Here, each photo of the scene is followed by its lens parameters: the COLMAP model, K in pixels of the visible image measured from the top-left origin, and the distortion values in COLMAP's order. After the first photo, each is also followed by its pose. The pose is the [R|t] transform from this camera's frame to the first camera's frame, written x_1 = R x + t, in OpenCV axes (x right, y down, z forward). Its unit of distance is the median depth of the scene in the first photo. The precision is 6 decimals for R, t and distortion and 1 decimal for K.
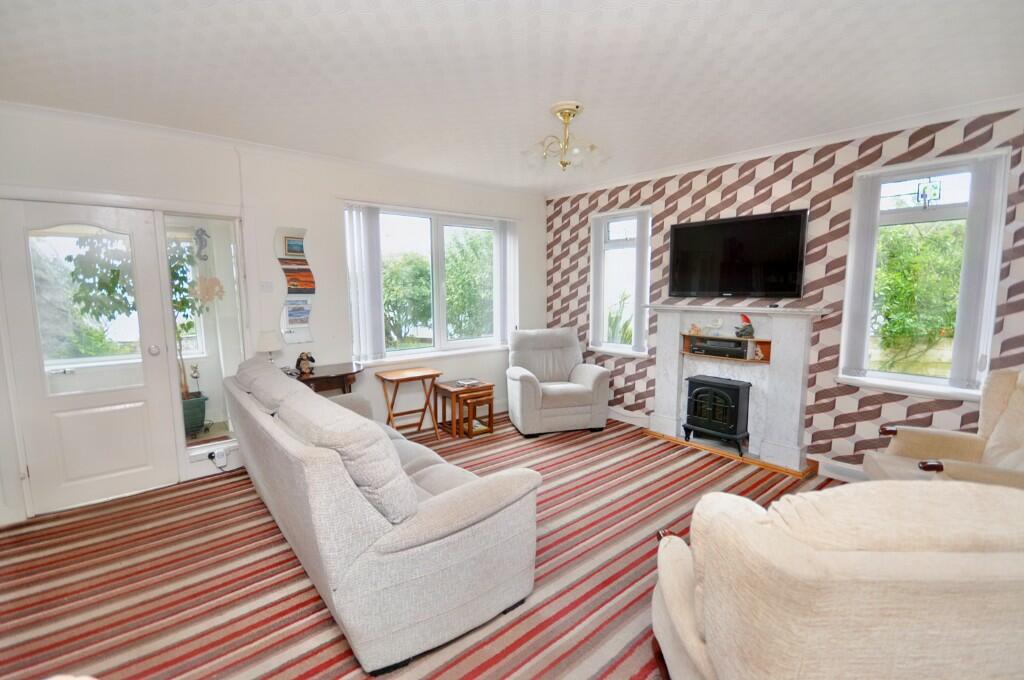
lens RADIAL K [[449.3, 0, 499.7], [0, 449.3, 347.0], [0, 0, 1]] dist [-0.002690, -0.001108]
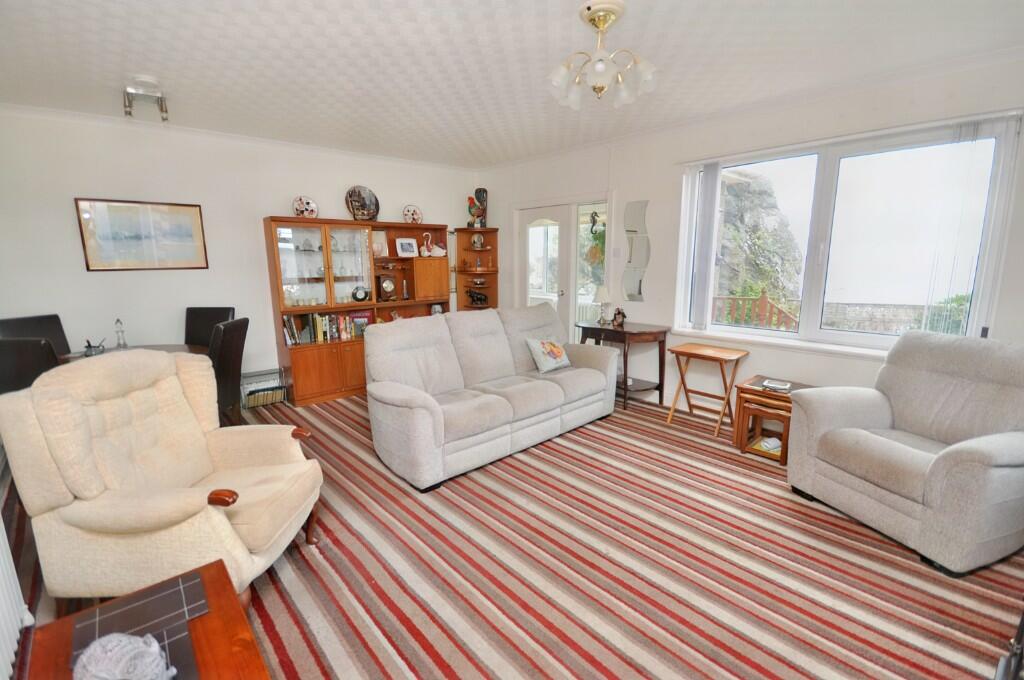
lens RADIAL K [[449.3, 0, 513.6], [0, 449.3, 340.2], [0, 0, 1]] dist [-0.002690, -0.001108]
pose [[0.053106, 0.185621, -0.981185, 0.644881], [-0.123238, 0.976279, 0.178022, -0.072266], [0.990955, 0.111466, 0.074722, 0.560118]]
